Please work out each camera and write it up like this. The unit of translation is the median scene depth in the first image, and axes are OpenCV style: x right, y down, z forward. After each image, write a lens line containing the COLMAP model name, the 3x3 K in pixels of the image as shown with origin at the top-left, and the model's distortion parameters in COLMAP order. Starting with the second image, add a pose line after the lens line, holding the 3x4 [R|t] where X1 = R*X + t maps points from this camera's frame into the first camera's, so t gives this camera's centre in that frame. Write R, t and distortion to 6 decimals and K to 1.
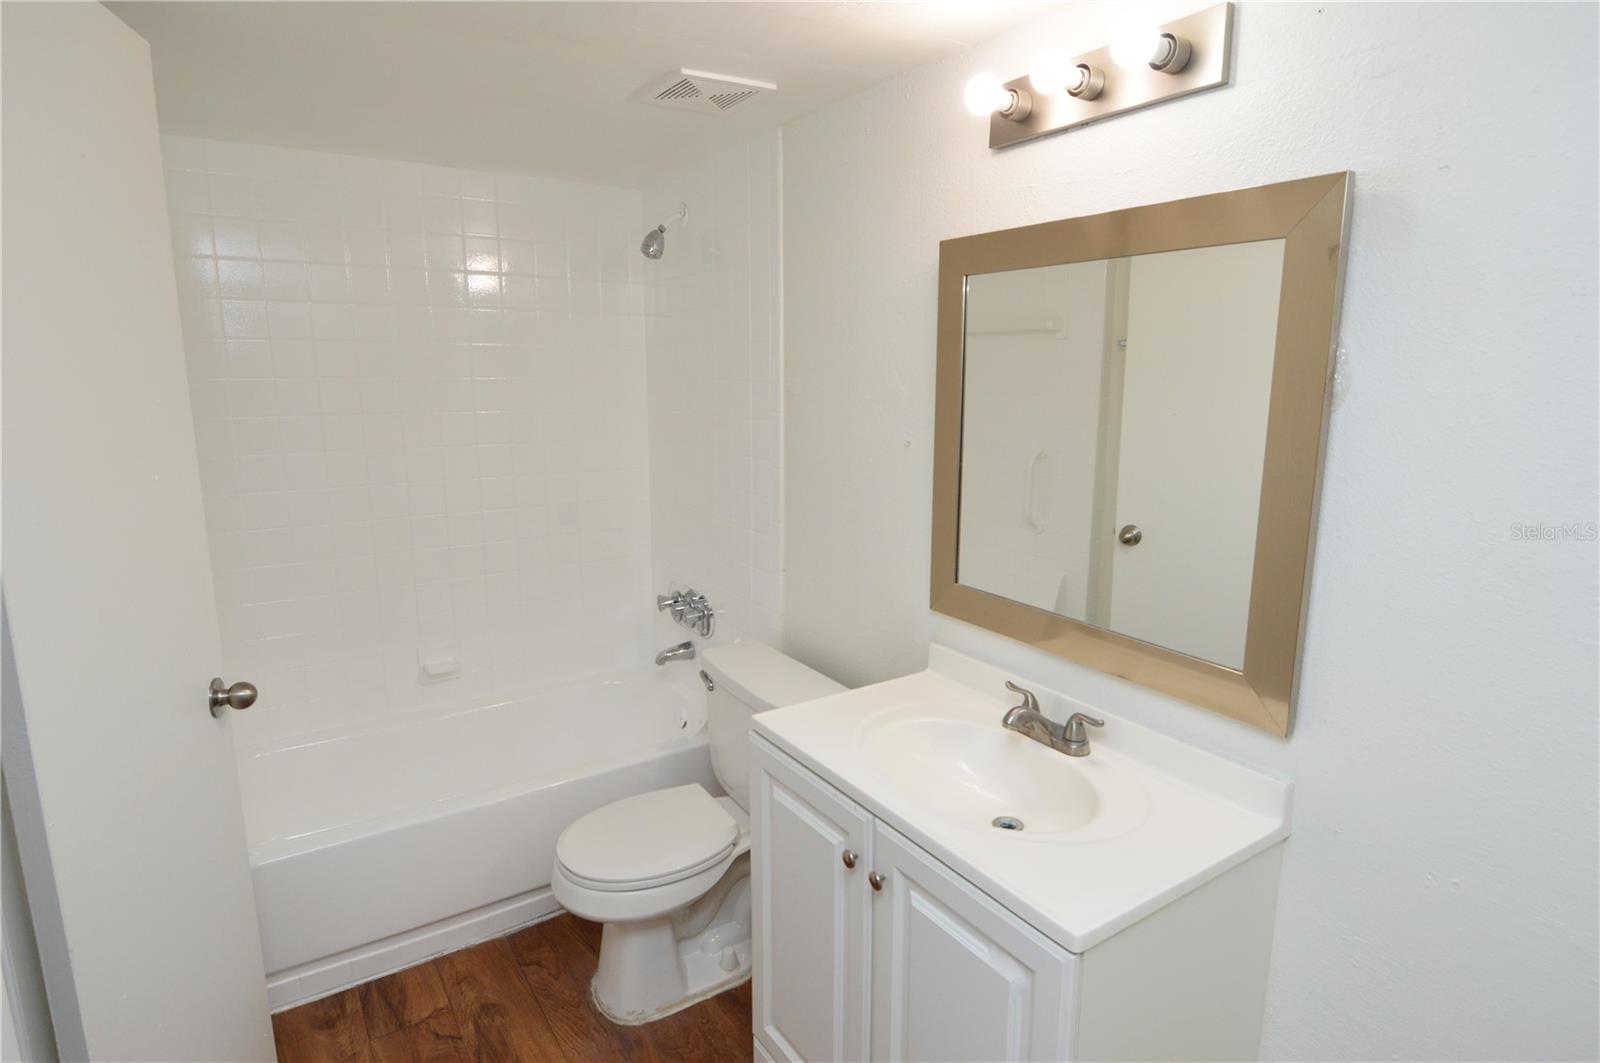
lens RADIAL K [[851.1, 0, 802.2], [0, 851.1, 519.4], [0, 0, 1]] dist [0.021193, -0.032437]
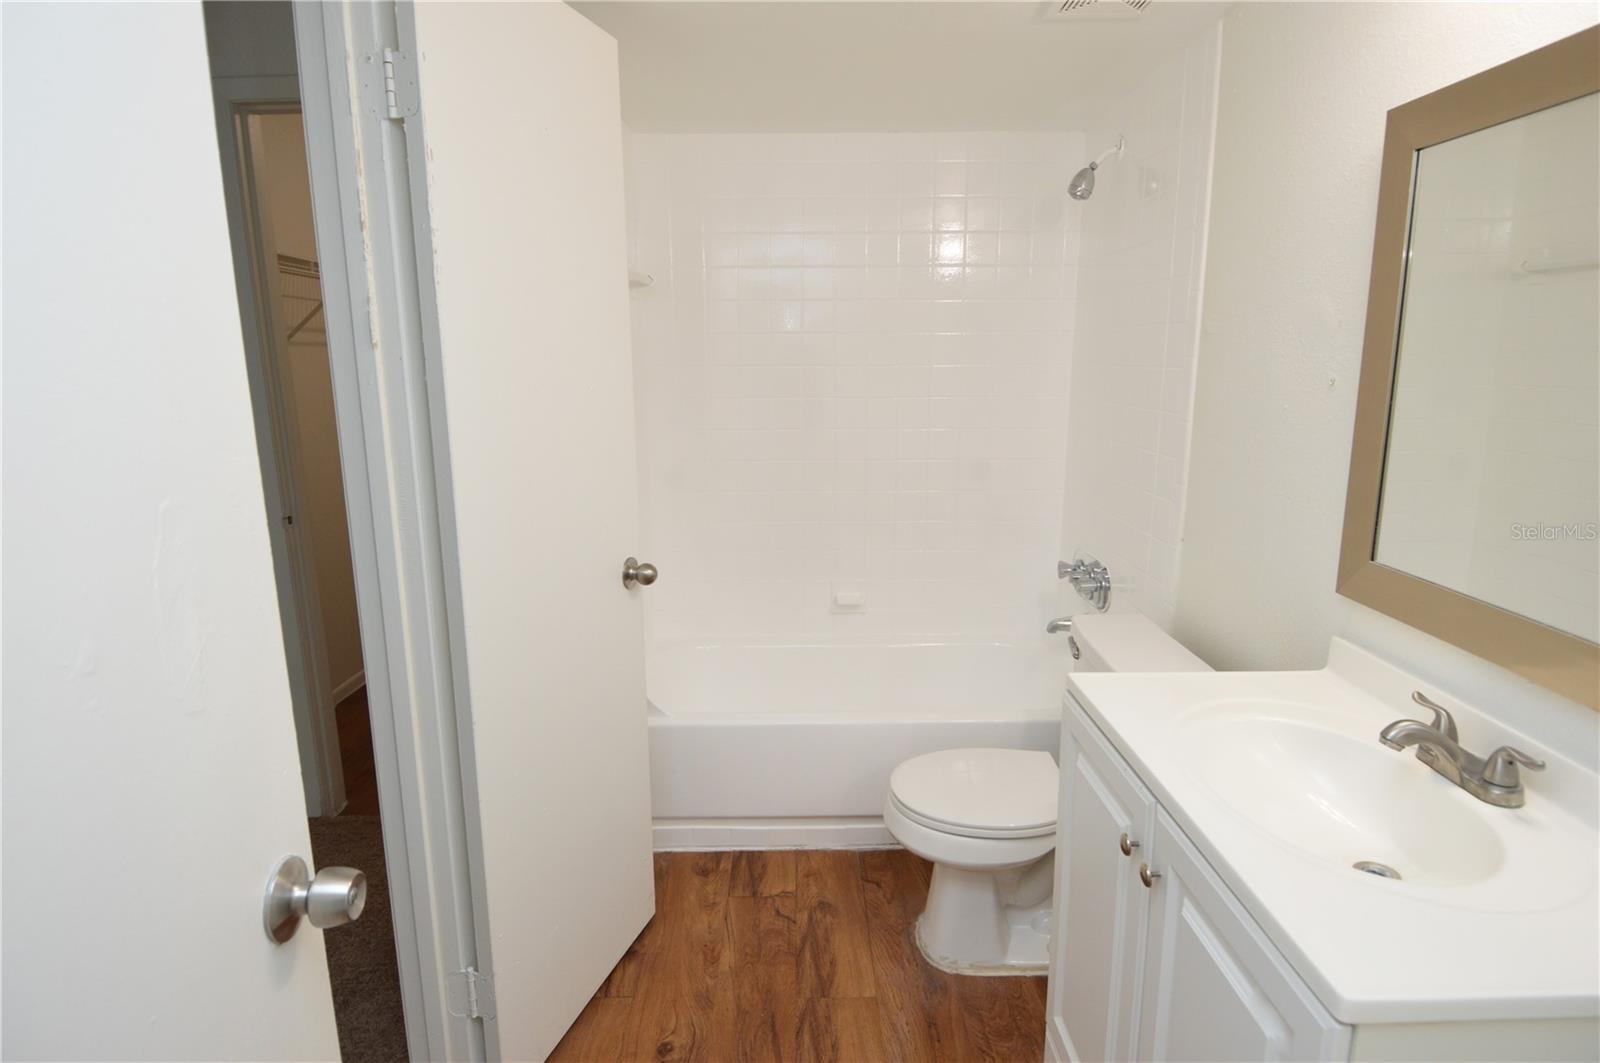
lens RADIAL K [[847.3, 0, 801.9], [0, 847.3, 520.3], [0, 0, 1]] dist [0.022532, -0.039942]
pose [[0.837726, 0.095778, -0.537626, 0.145552], [-0.089070, 0.995280, 0.038520, 0.050820], [0.538777, 0.015618, 0.842303, 0.075475]]
